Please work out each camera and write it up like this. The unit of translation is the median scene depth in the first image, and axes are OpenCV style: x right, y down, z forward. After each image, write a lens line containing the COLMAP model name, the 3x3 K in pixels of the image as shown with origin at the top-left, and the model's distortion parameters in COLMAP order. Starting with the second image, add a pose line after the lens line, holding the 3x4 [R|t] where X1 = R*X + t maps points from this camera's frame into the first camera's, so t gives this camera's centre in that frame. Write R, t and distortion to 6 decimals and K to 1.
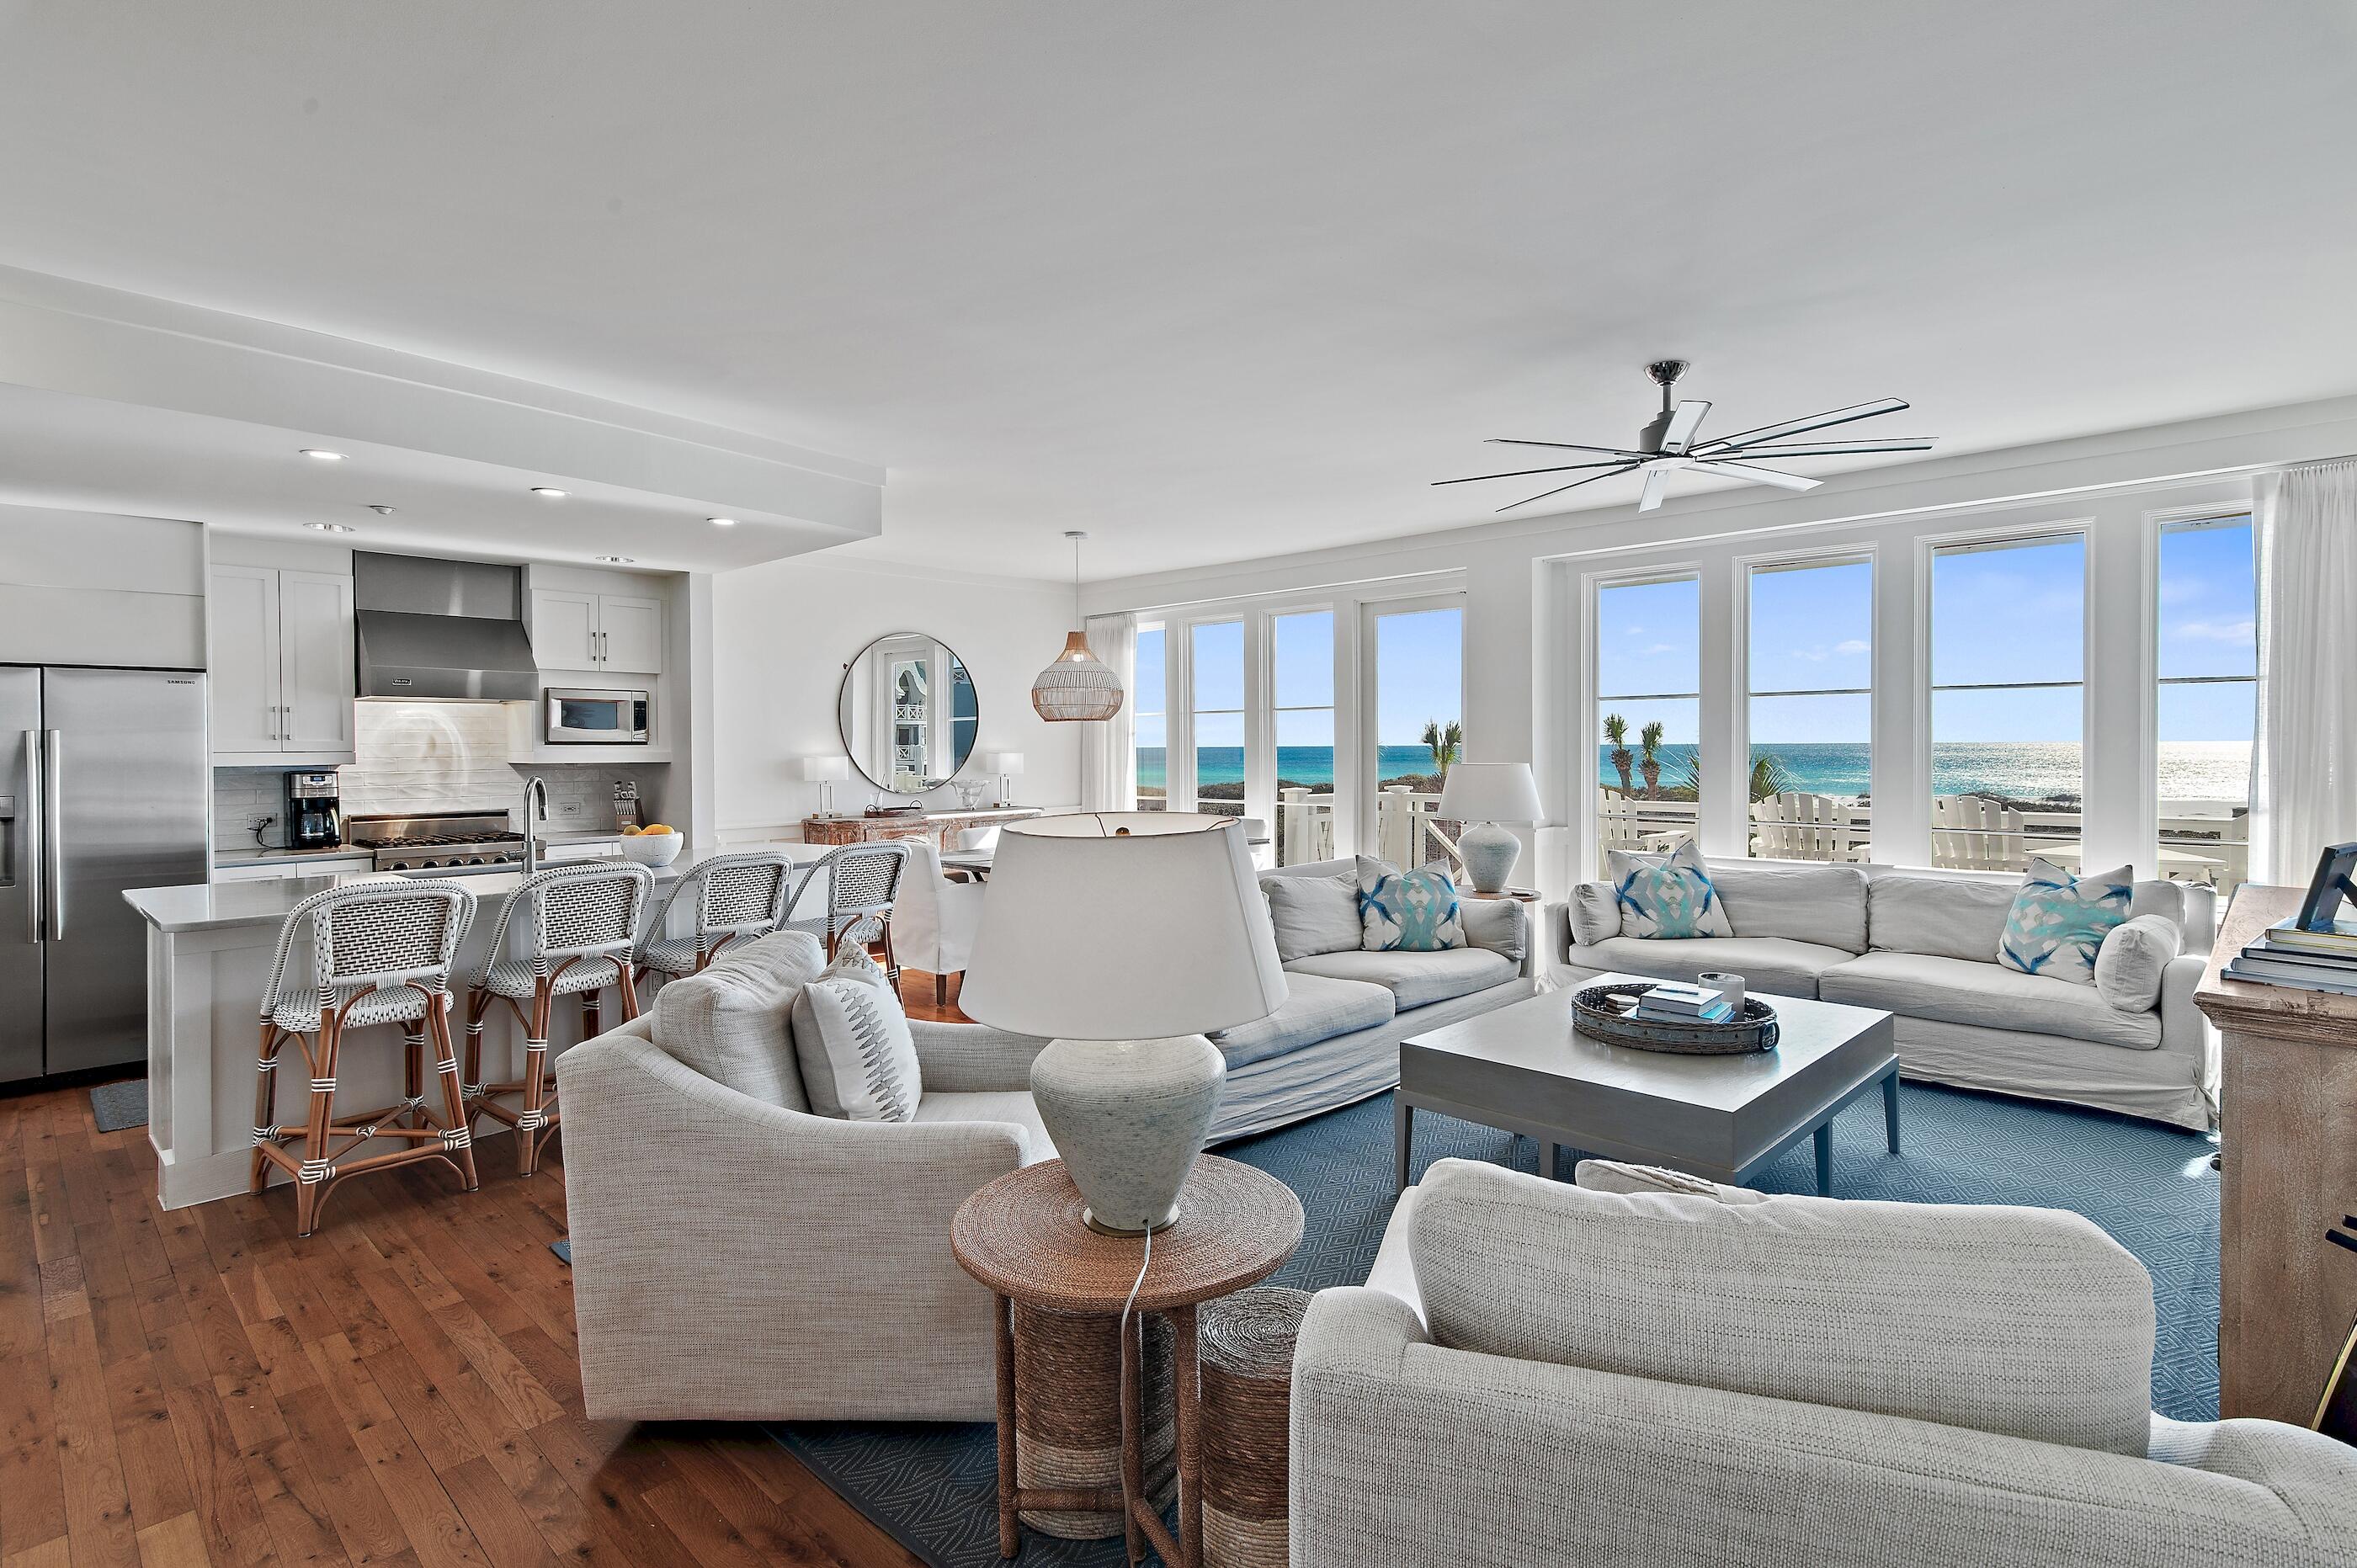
lens RADIAL K [[1133.9, 0, 1179.9], [0, 1133.9, 742.4], [0, 0, 1]] dist [0.001089, 0.000092]
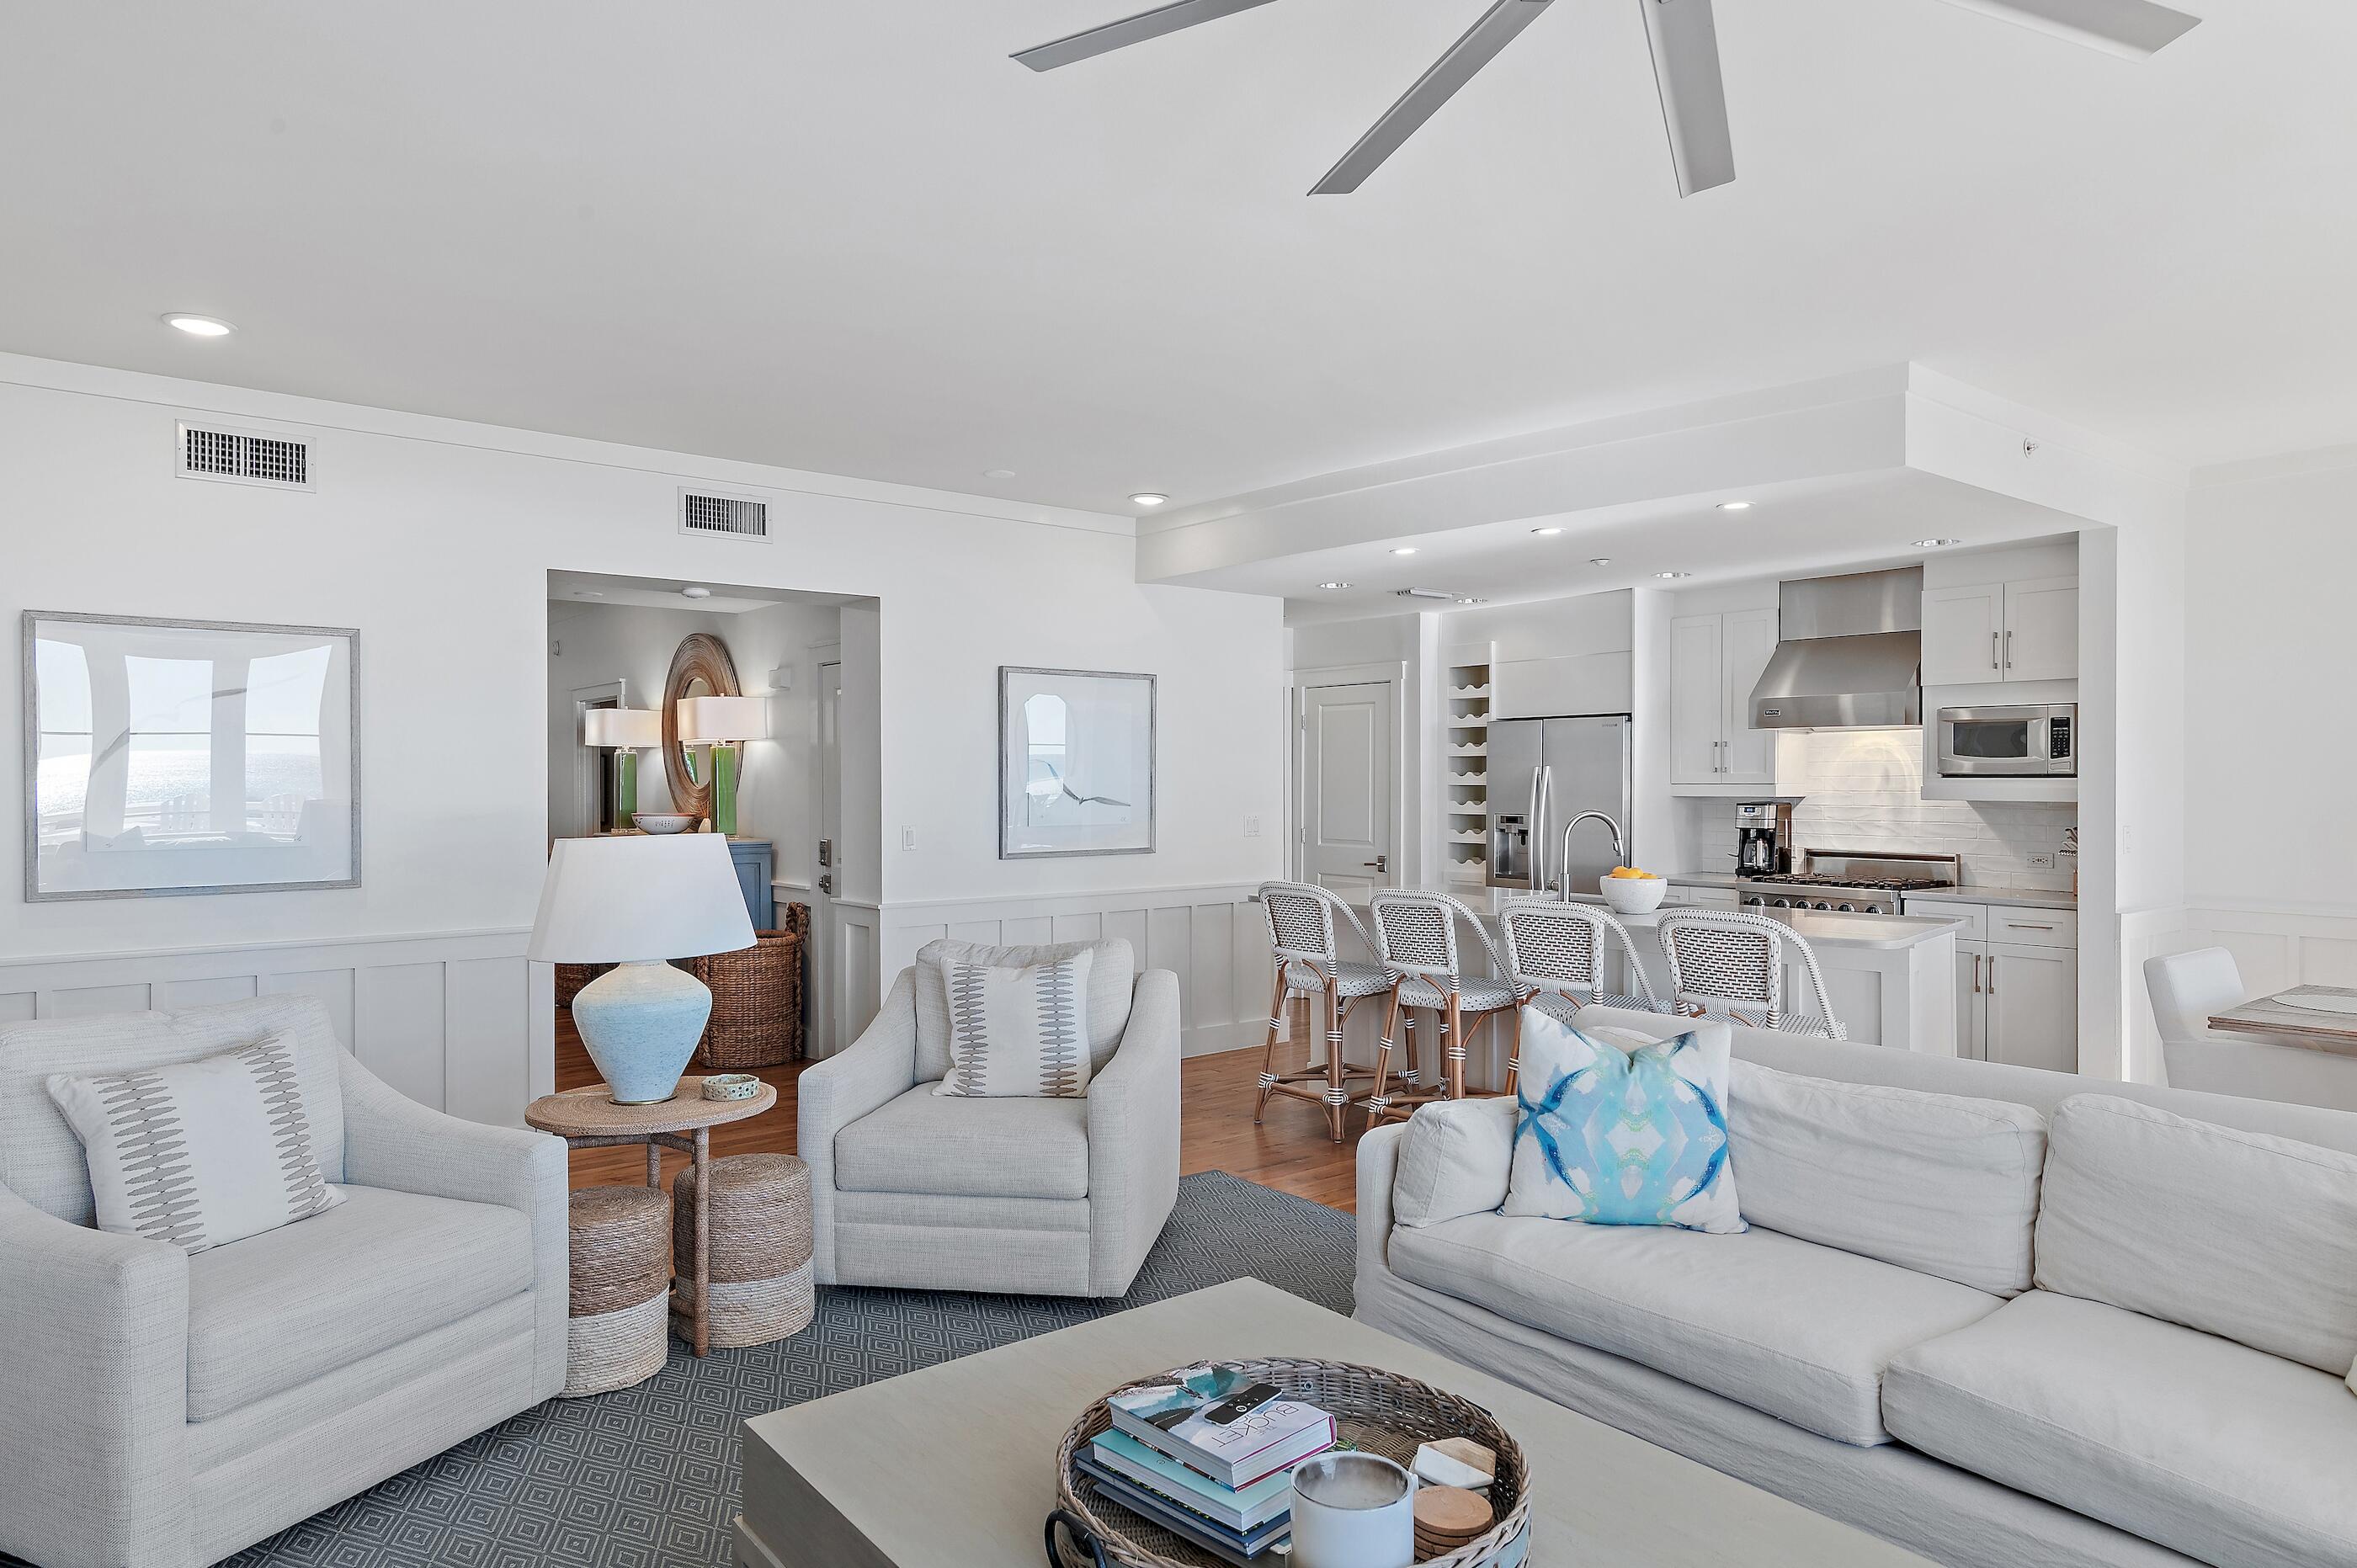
lens RADIAL K [[1439.7, 0, 1169.8], [0, 1439.7, 797.6], [0, 0, 1]] dist [0.000352, 0.000078]
pose [[-0.141253, 0.021567, -0.989739, 0.559626], [0.006525, 0.999761, 0.020855, -0.009158], [0.989952, -0.003512, -0.141360, 0.608133]]
